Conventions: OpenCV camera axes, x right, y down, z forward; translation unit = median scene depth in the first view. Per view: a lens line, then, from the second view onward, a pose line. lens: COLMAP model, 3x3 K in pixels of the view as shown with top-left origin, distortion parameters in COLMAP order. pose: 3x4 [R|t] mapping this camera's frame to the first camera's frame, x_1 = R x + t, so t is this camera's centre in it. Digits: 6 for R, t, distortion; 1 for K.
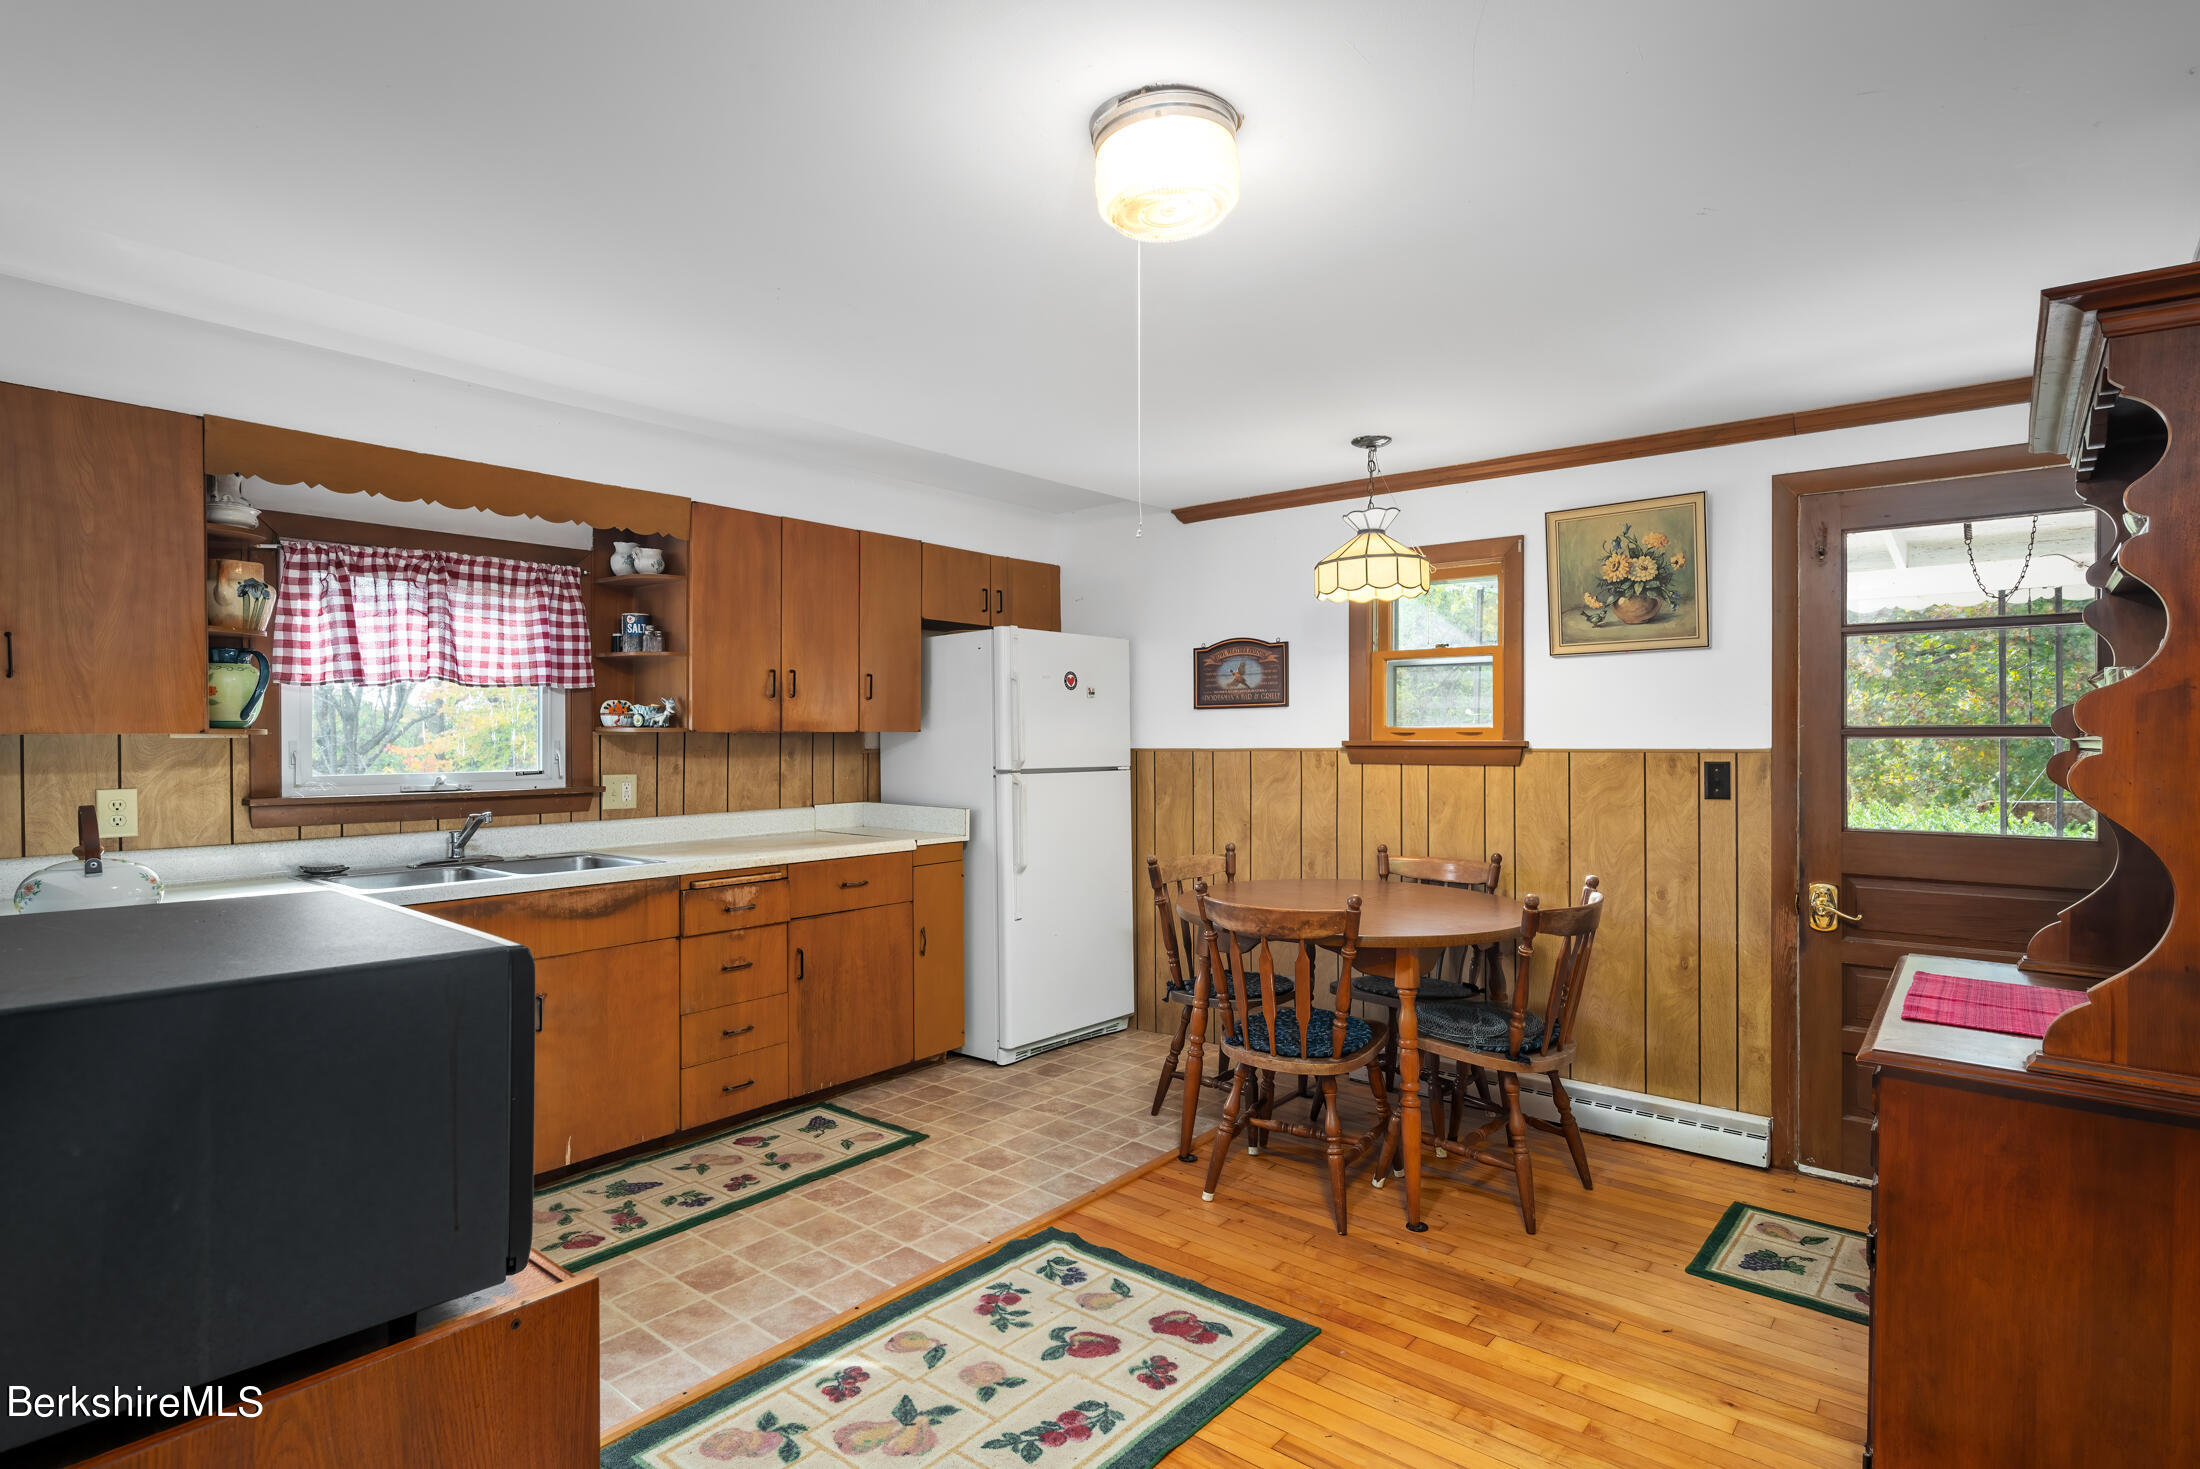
lens RADIAL K [[1116.9, 0, 1108.7], [0, 1116.9, 729.9], [0, 0, 1]] dist [-0.000380, 0.001425]
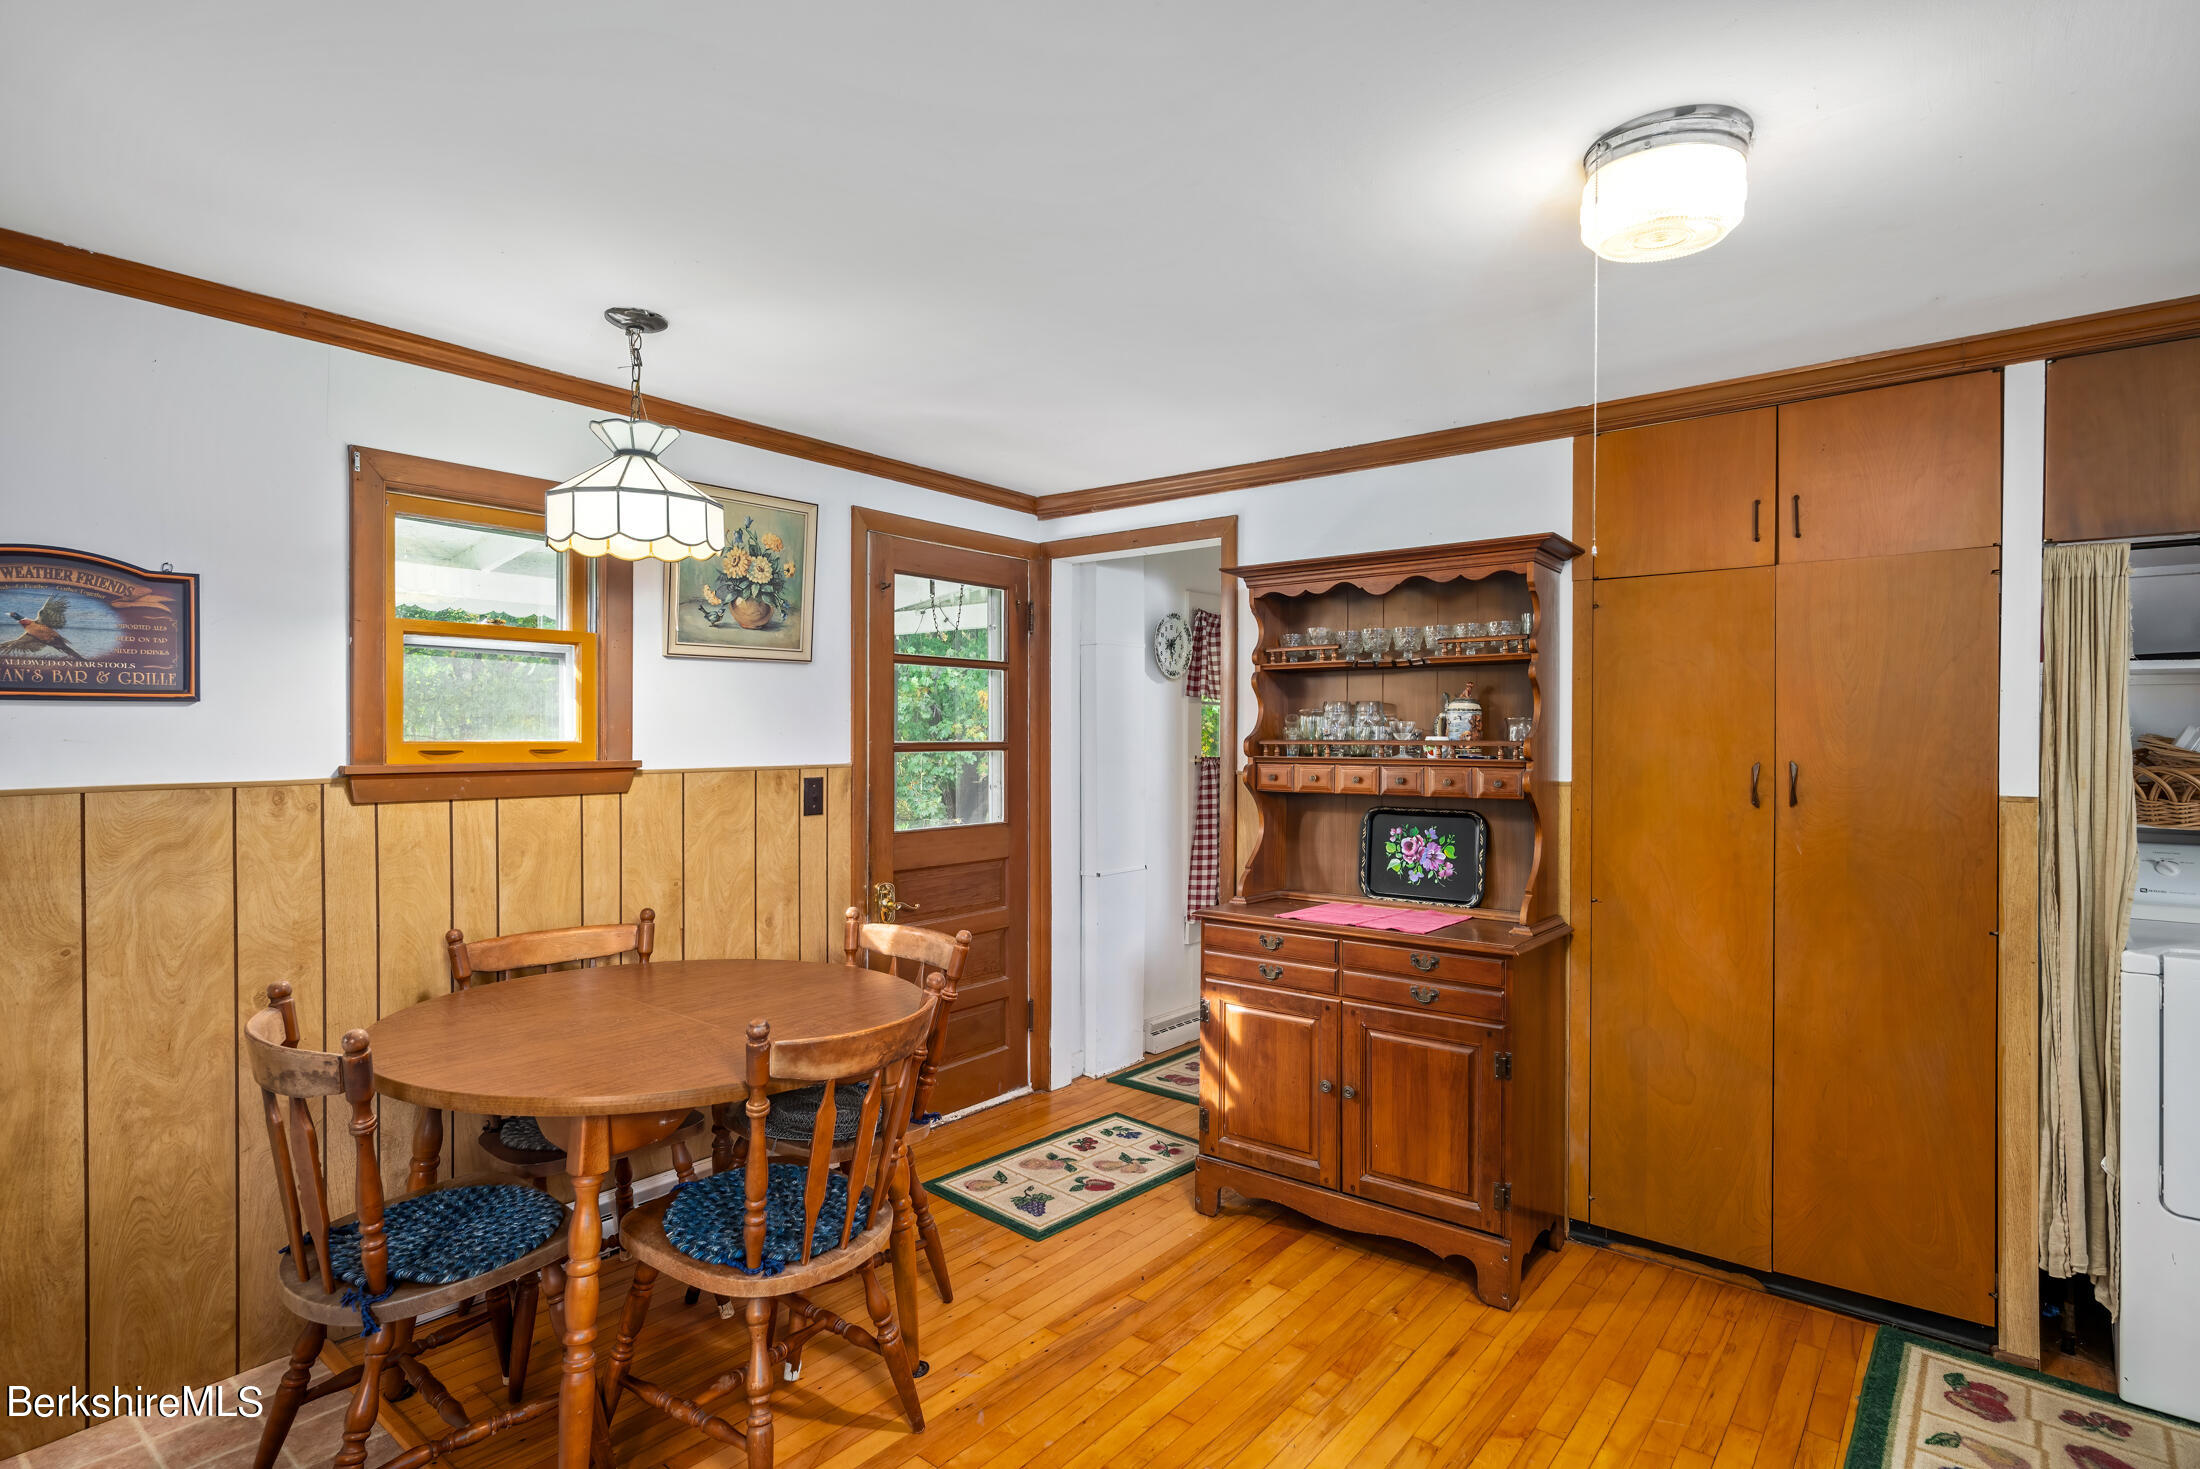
lens RADIAL K [[1116.9, 0, 1104.6], [0, 1116.9, 739.4], [0, 0, 1]] dist [-0.000380, 0.001425]
pose [[-0.024728, -0.008018, 0.999662, -0.470128], [-0.012691, 0.999890, 0.007706, -0.016960], [-0.999614, -0.012496, -0.024827, 0.780919]]
